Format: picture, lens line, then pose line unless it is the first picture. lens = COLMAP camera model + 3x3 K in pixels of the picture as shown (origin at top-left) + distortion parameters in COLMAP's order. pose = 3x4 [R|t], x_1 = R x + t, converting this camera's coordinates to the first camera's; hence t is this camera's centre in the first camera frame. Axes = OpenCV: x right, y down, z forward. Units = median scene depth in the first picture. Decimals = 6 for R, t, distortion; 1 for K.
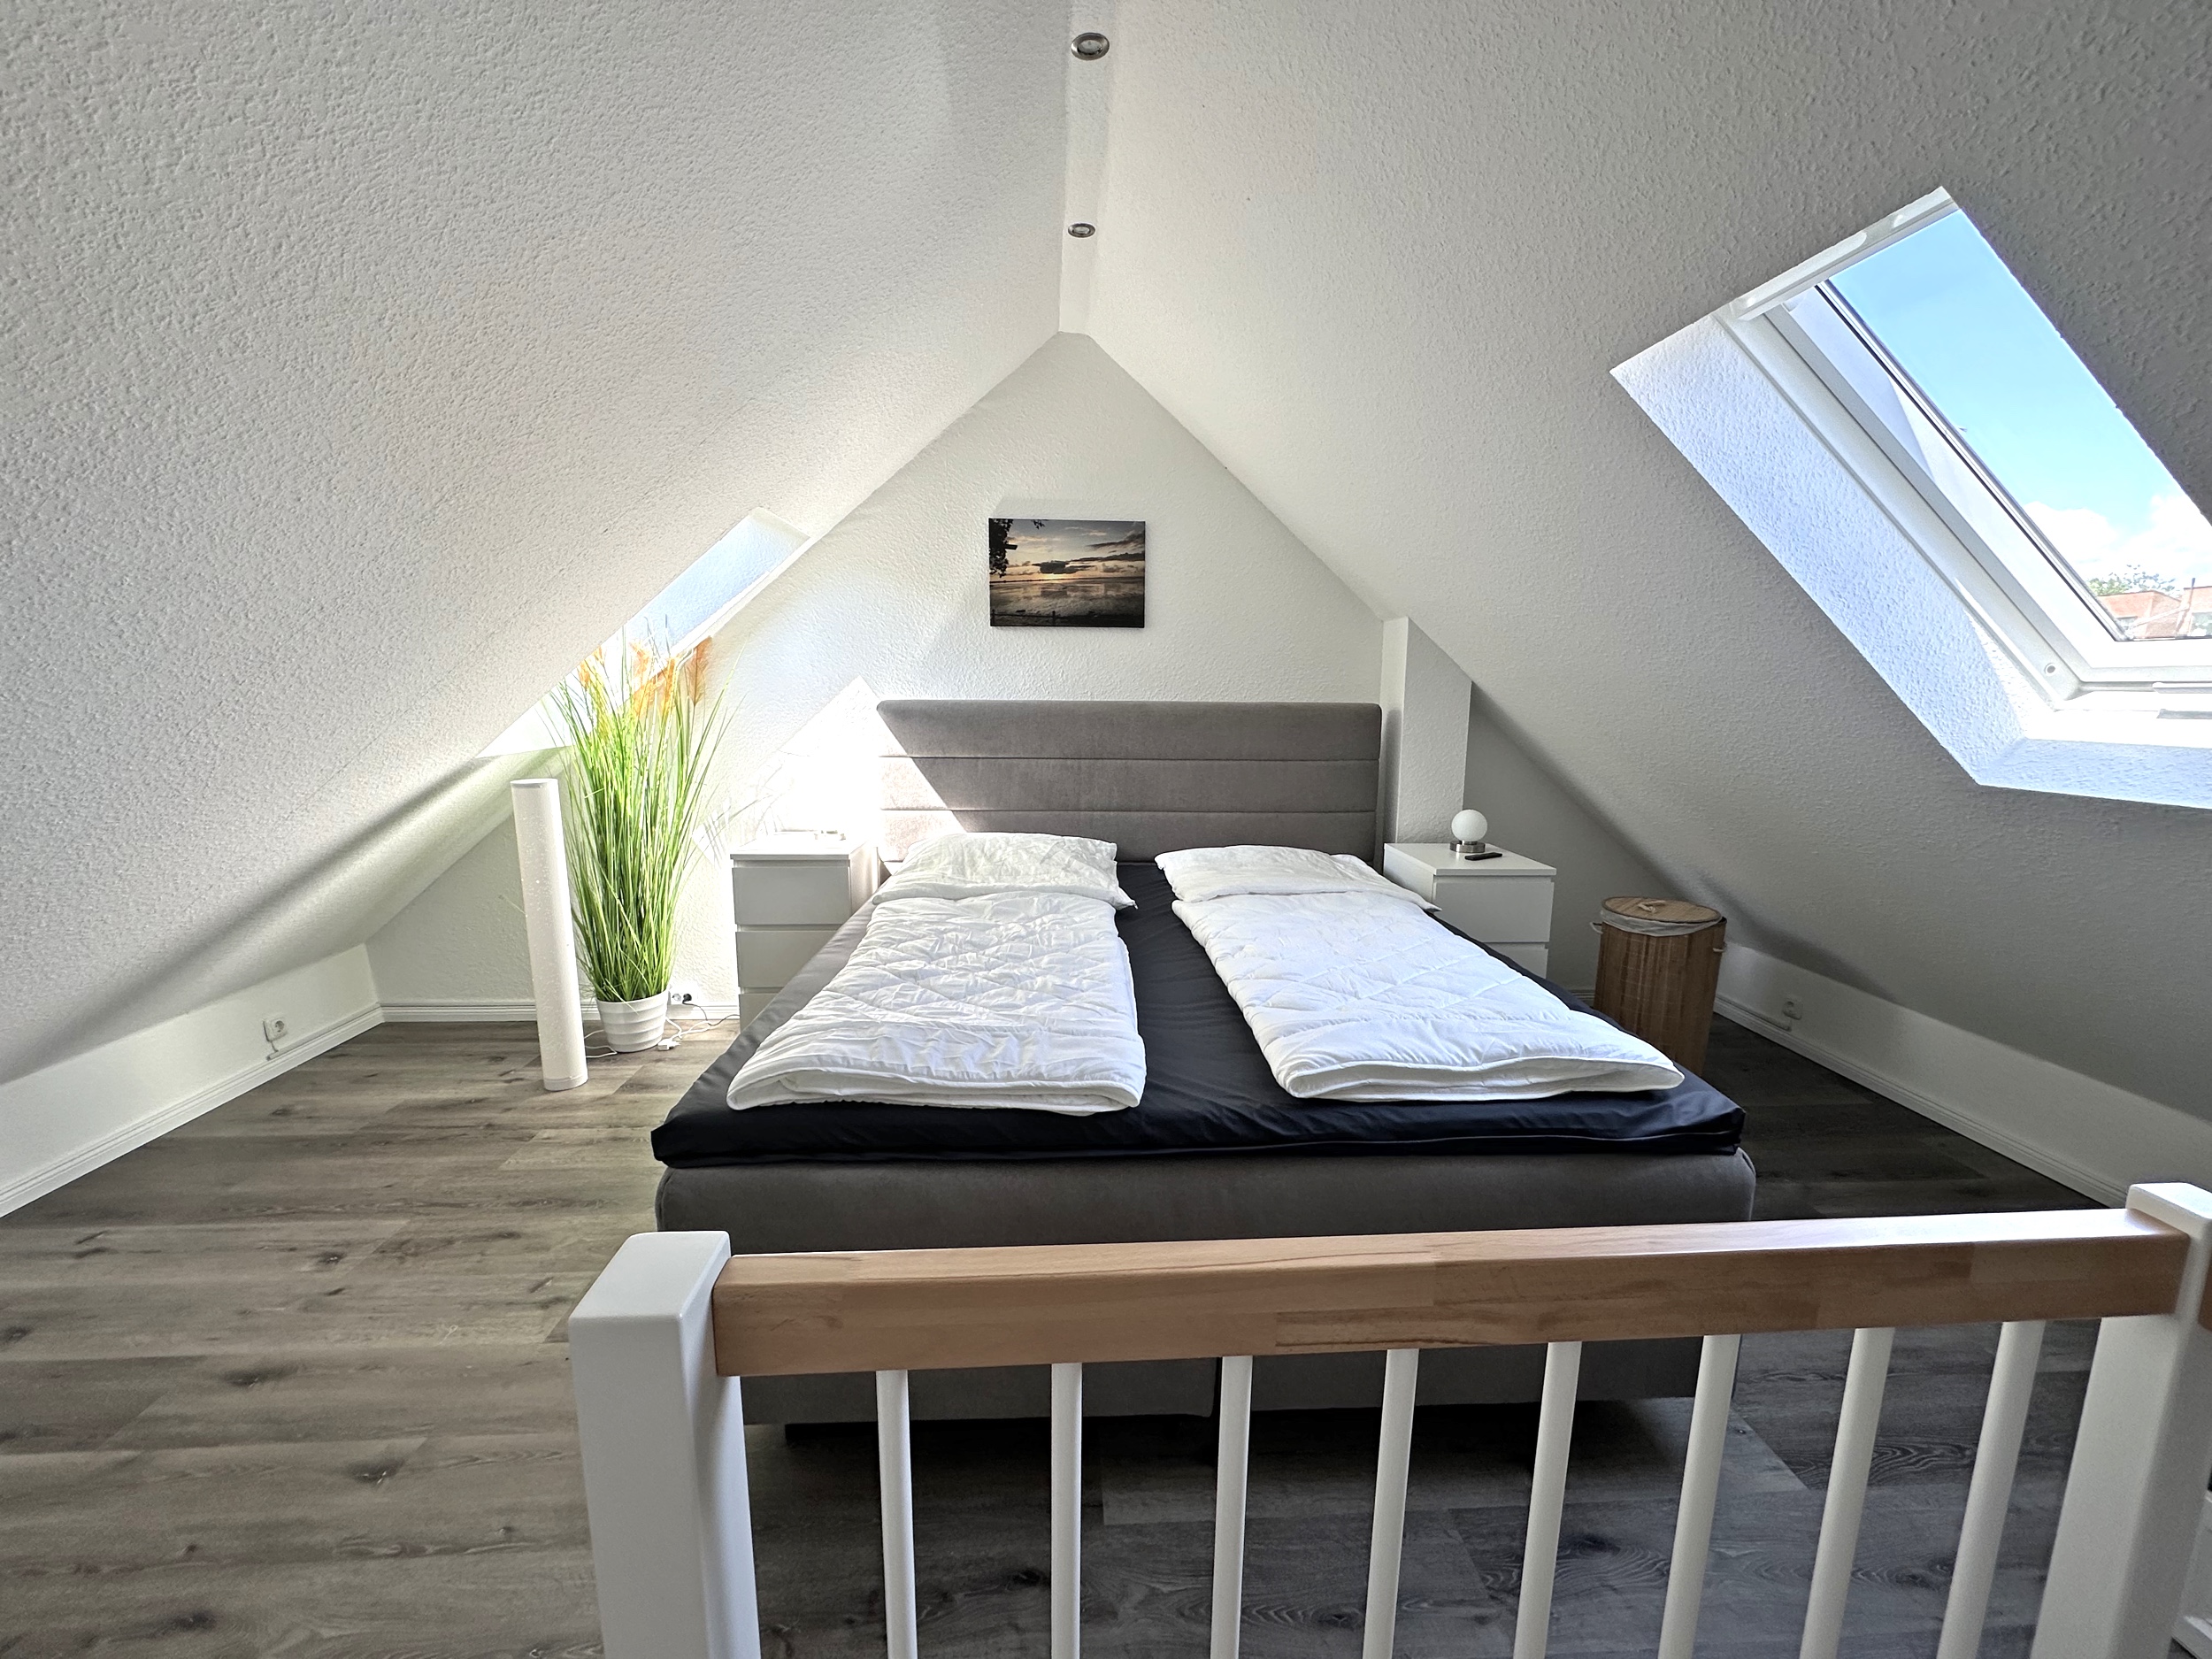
lens RADIAL K [[878.6, 0, 1106.0], [0, 878.6, 829.5], [0, 0, 1]] dist [-0.003897, 0.000206]
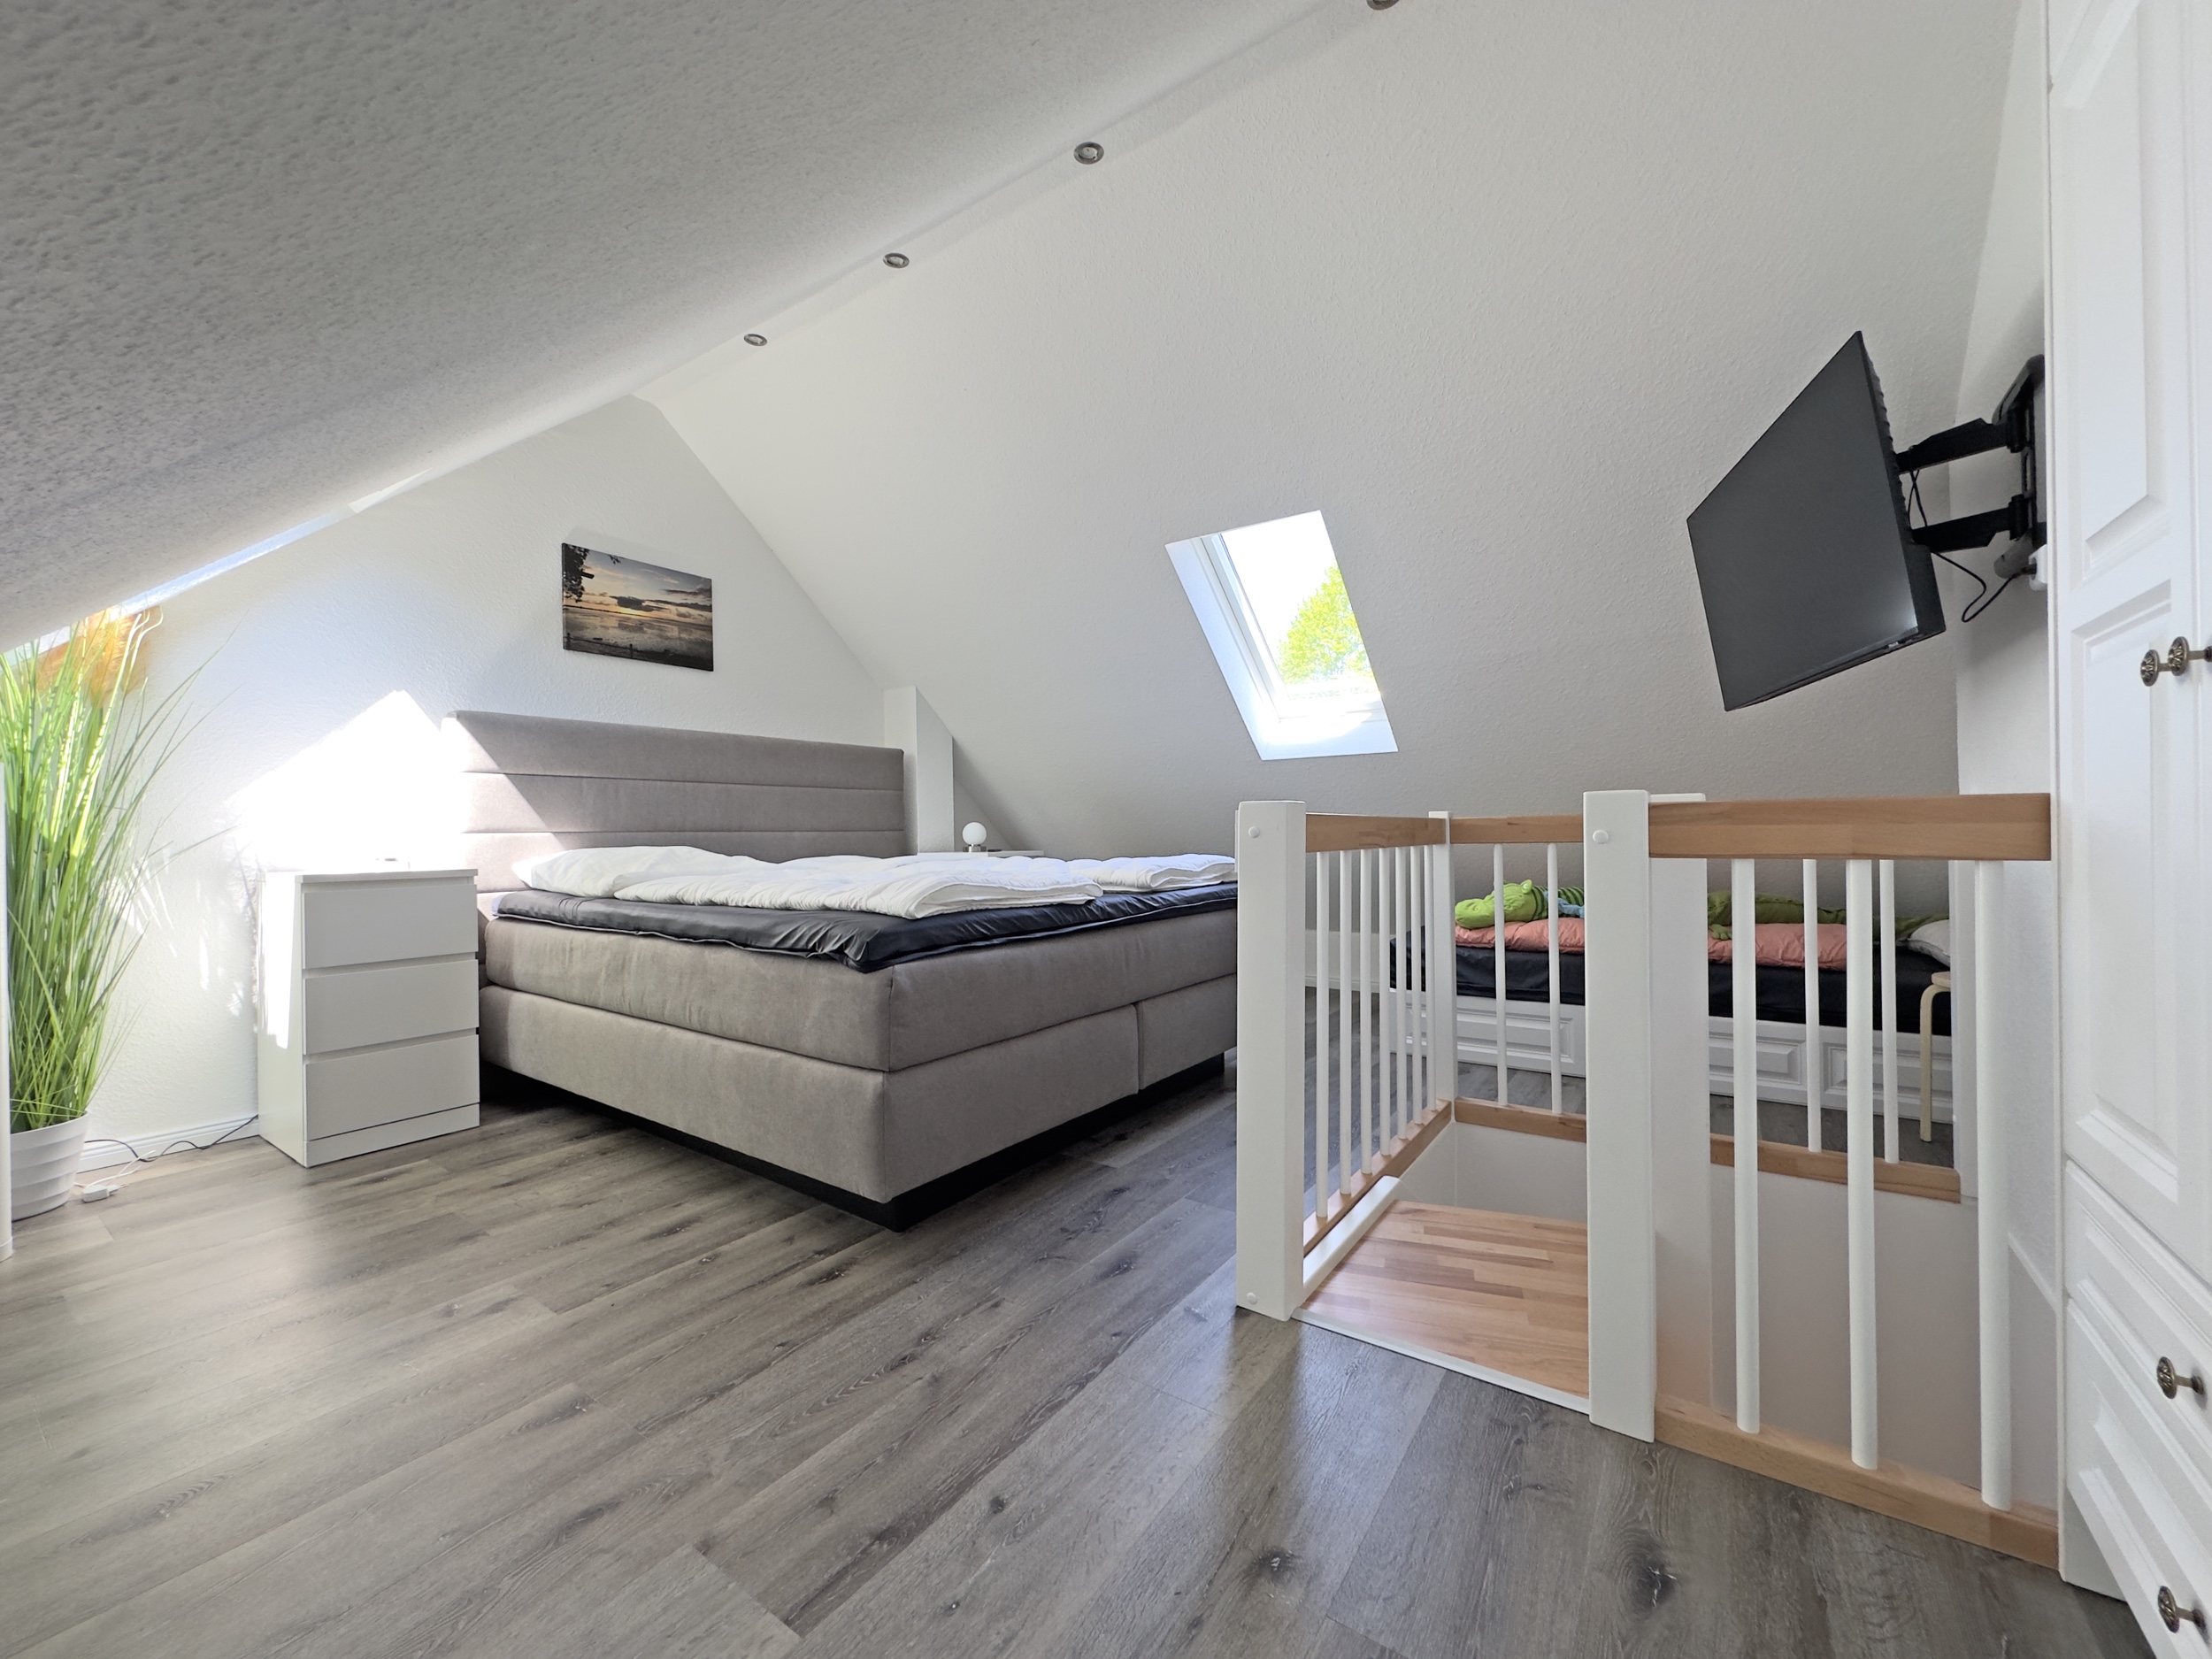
lens RADIAL K [[869.4, 0, 1106.0], [0, 869.4, 829.5], [0, 0, 1]] dist [-0.000102, -0.000091]
pose [[0.623626, -0.016559, 0.781548, -0.515893], [0.143139, 0.985291, -0.093340, 0.141818], [-0.768506, 0.170080, 0.616823, -0.020638]]
